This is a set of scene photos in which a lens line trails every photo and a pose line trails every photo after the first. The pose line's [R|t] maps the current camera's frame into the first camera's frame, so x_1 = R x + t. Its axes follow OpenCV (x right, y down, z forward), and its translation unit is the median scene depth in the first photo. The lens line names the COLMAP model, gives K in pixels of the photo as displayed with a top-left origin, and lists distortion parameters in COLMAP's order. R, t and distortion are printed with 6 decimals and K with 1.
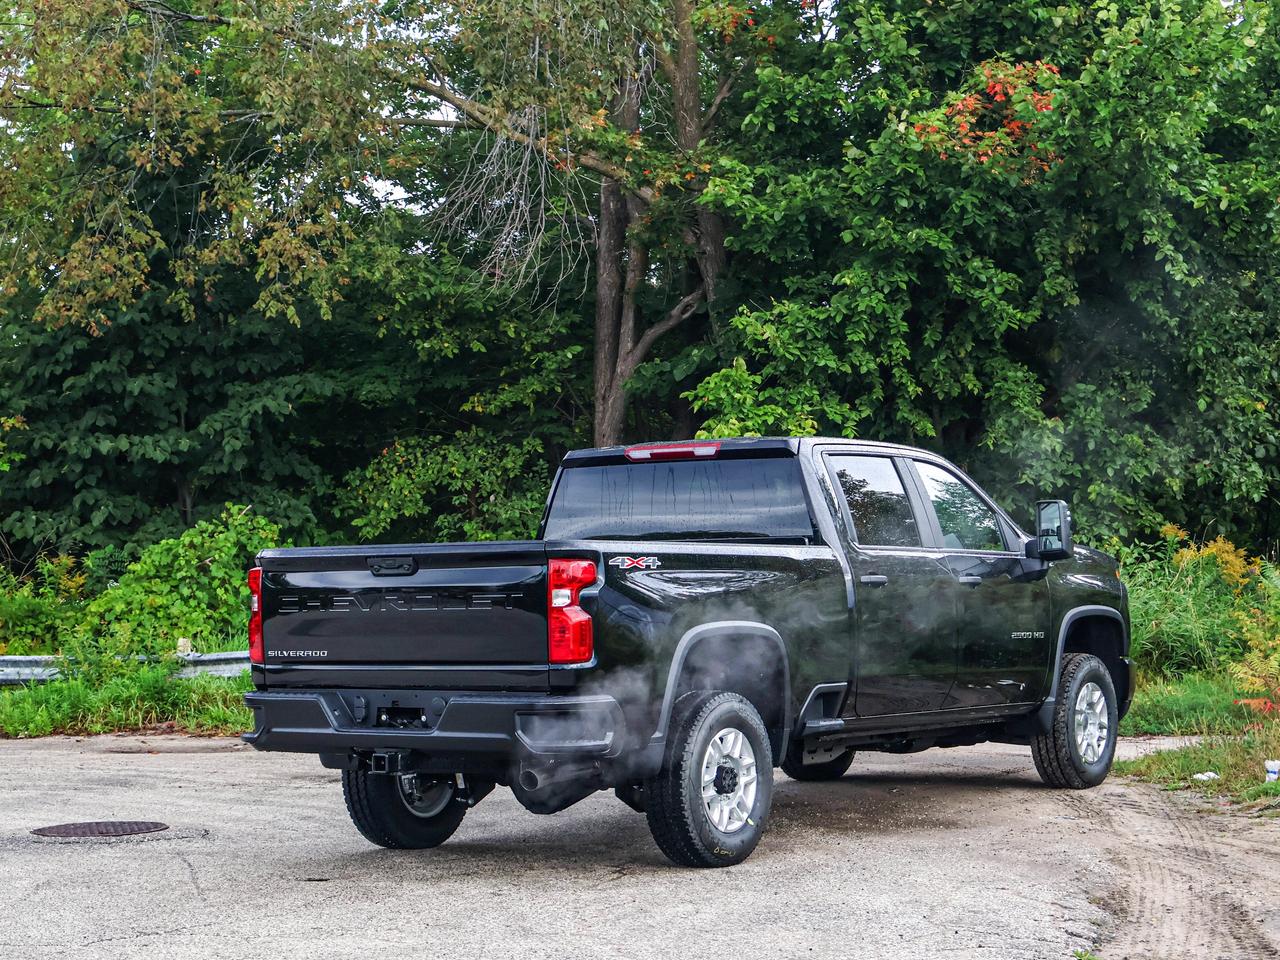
lens RADIAL K [[2521.4, 0, 645.9], [0, 2521.4, 472.8], [0, 0, 1]] dist [-0.025235, 0.000000]
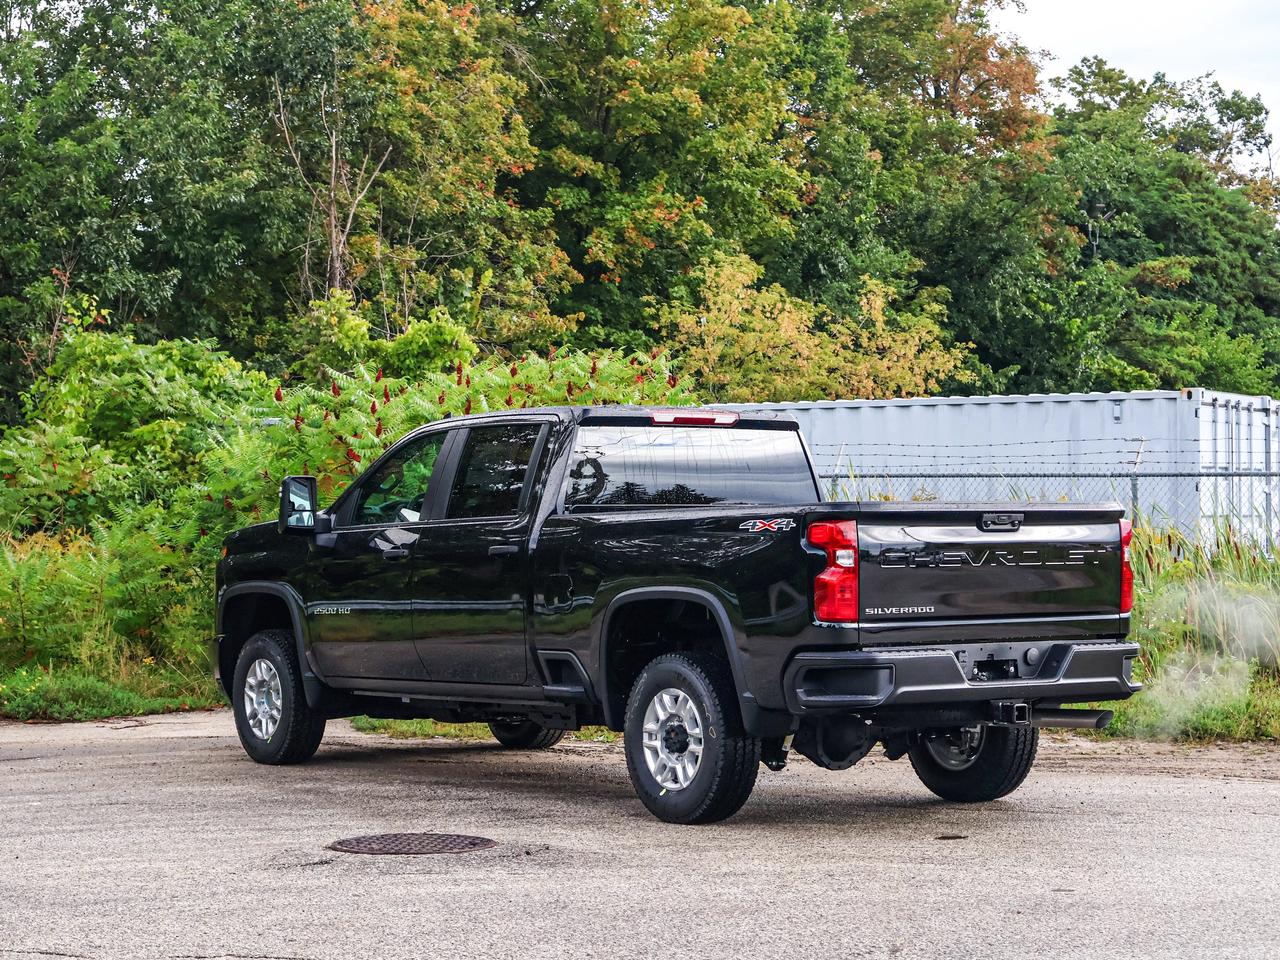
lens RADIAL K [[2613.2, 0, 643.0], [0, 2613.2, 480.6], [0, 0, 1]] dist [-0.015658, 0.000000]
pose [[0.340882, 0.038877, 0.939302, -0.467578], [-0.036302, 0.998944, -0.028171, 0.022562], [-0.939405, -0.024495, 0.341933, 0.314990]]
